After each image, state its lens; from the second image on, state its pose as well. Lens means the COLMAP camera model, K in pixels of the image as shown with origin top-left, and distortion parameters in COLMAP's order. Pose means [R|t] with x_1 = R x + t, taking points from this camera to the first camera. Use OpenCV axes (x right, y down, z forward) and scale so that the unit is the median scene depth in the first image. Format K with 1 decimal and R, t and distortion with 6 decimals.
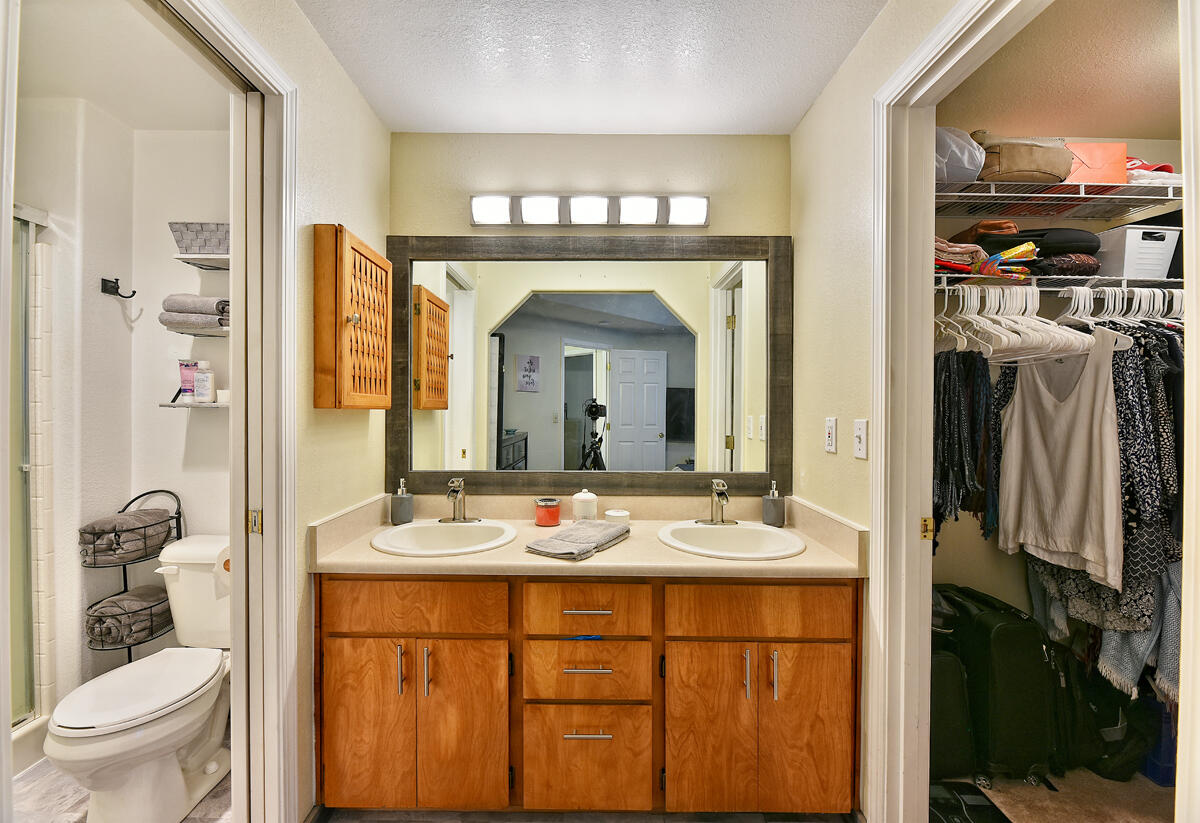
lens RADIAL K [[498.2, 0, 596.1], [0, 498.2, 409.9], [0, 0, 1]] dist [-0.010973, -0.000882]
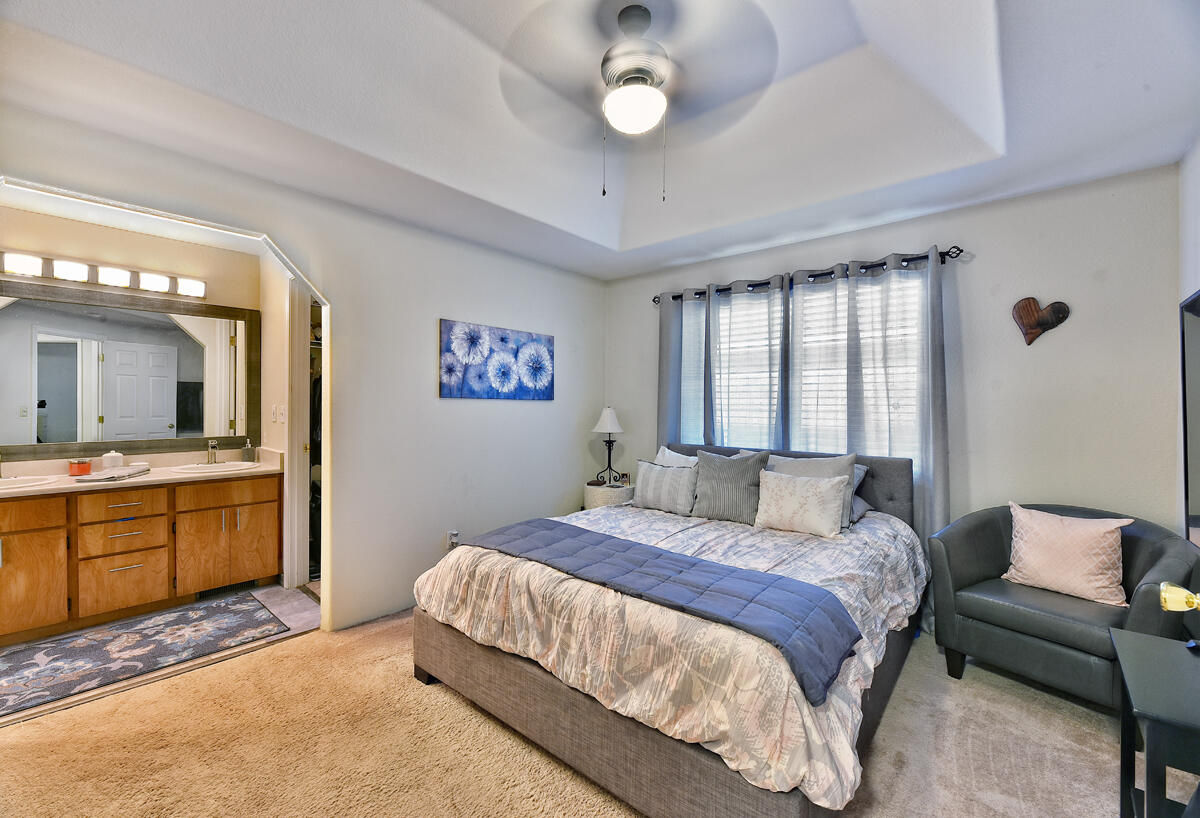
lens RADIAL K [[498.2, 0, 595.9], [0, 498.2, 399.9], [0, 0, 1]] dist [-0.010973, -0.000882]
pose [[0.665733, -0.001710, 0.746188, -0.225672], [0.004571, 0.999988, -0.001787, 0.003377], [-0.746176, 0.004600, 0.665733, -1.653024]]
